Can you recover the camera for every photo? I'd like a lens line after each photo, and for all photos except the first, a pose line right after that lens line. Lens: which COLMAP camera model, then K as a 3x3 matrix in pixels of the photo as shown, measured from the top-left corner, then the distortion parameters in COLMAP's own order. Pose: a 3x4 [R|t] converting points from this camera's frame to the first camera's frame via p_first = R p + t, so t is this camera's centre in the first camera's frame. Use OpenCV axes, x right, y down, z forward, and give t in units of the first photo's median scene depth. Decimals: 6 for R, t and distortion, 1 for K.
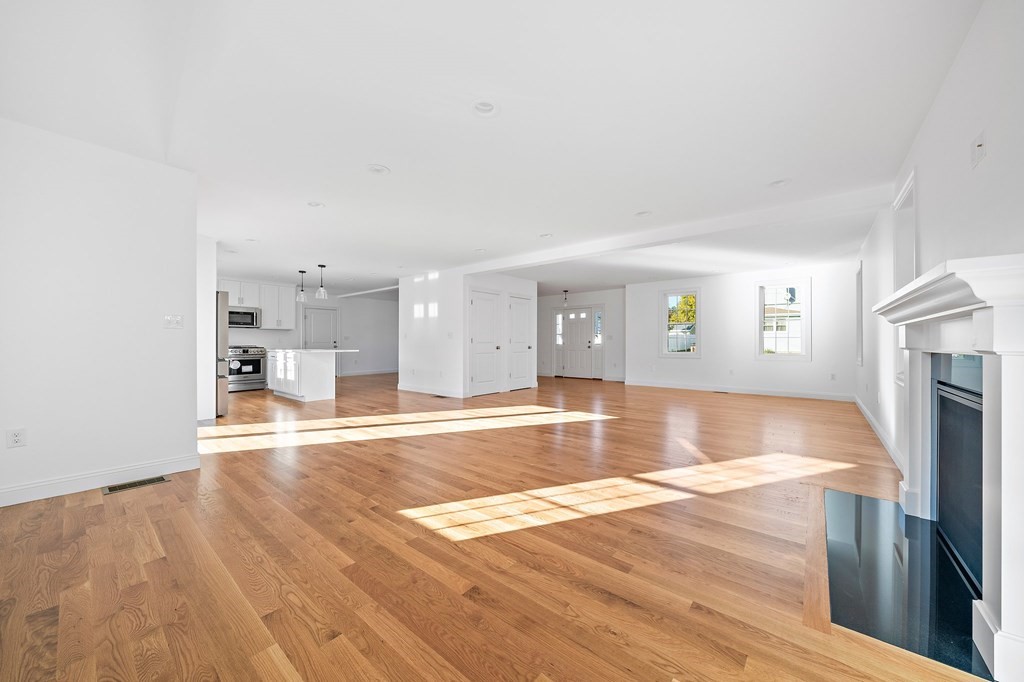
lens RADIAL K [[365.4, 0, 511.4], [0, 365.4, 343.2], [0, 0, 1]] dist [-0.000914, 0.000039]
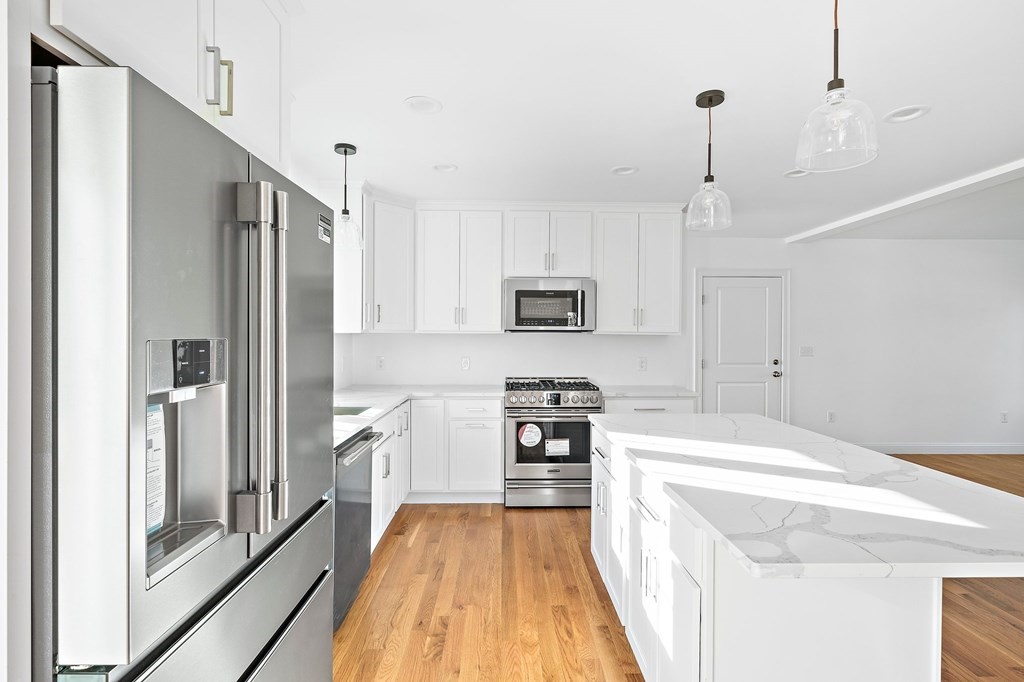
lens RADIAL K [[484.6, 0, 512.4], [0, 484.6, 339.9], [0, 0, 1]] dist [-0.000061, 0.000011]
pose [[0.647352, 0.008587, -0.762143, -0.386934], [-0.005128, 0.999963, 0.006911, -0.038692], [0.762174, -0.000565, 0.647372, 0.651845]]
